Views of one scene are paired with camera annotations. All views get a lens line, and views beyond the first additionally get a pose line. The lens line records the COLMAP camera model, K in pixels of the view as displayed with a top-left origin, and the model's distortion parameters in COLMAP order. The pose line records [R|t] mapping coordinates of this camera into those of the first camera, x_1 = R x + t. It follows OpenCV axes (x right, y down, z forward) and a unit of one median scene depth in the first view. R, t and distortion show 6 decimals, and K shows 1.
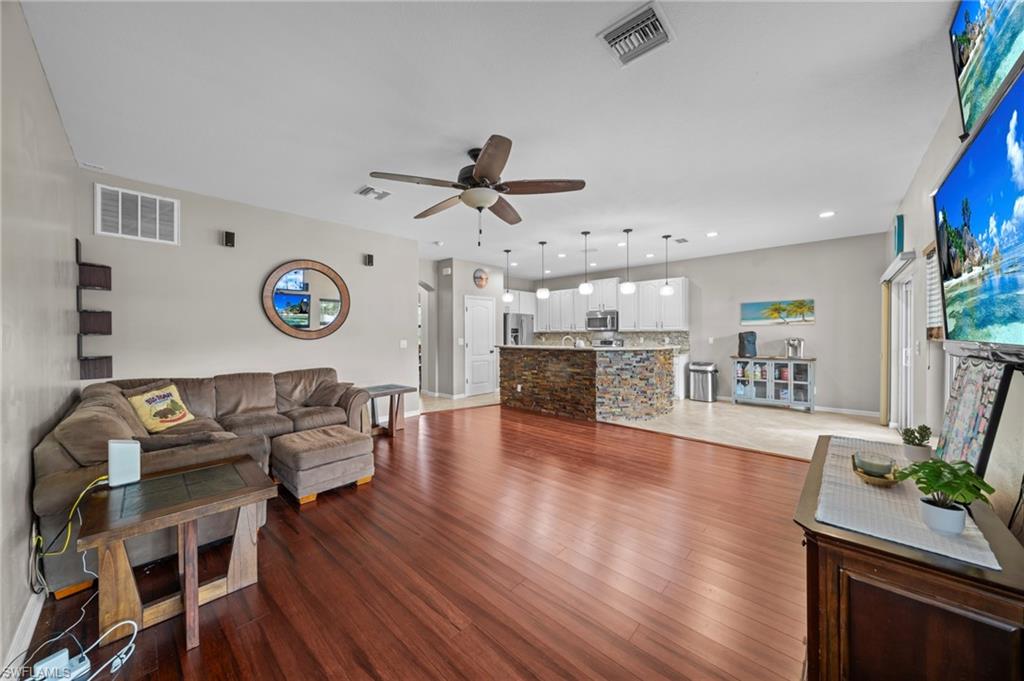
lens RADIAL K [[353.9, 0, 503.3], [0, 353.9, 341.3], [0, 0, 1]] dist [-0.000896, 0.000076]
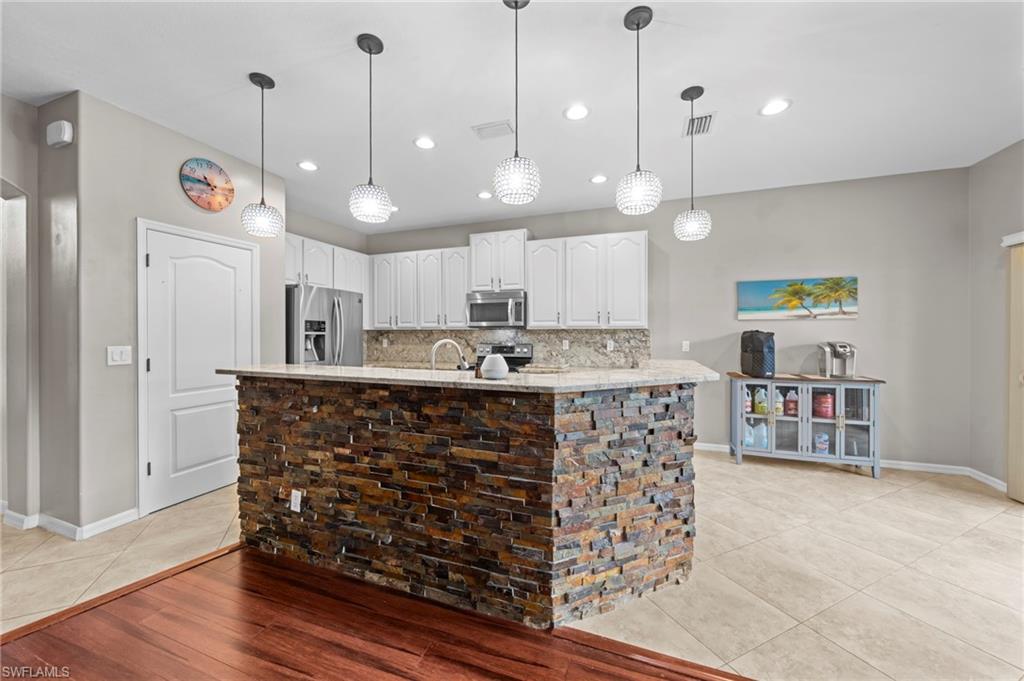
lens RADIAL K [[391.7, 0, 506.1], [0, 391.7, 335.5], [0, 0, 1]] dist [-0.000018, -0.000041]
pose [[0.922491, 0.002505, 0.386012, 0.082831], [0.003259, 0.999893, -0.014276, -0.012472], [-0.386006, 0.014428, 0.922383, 0.590377]]
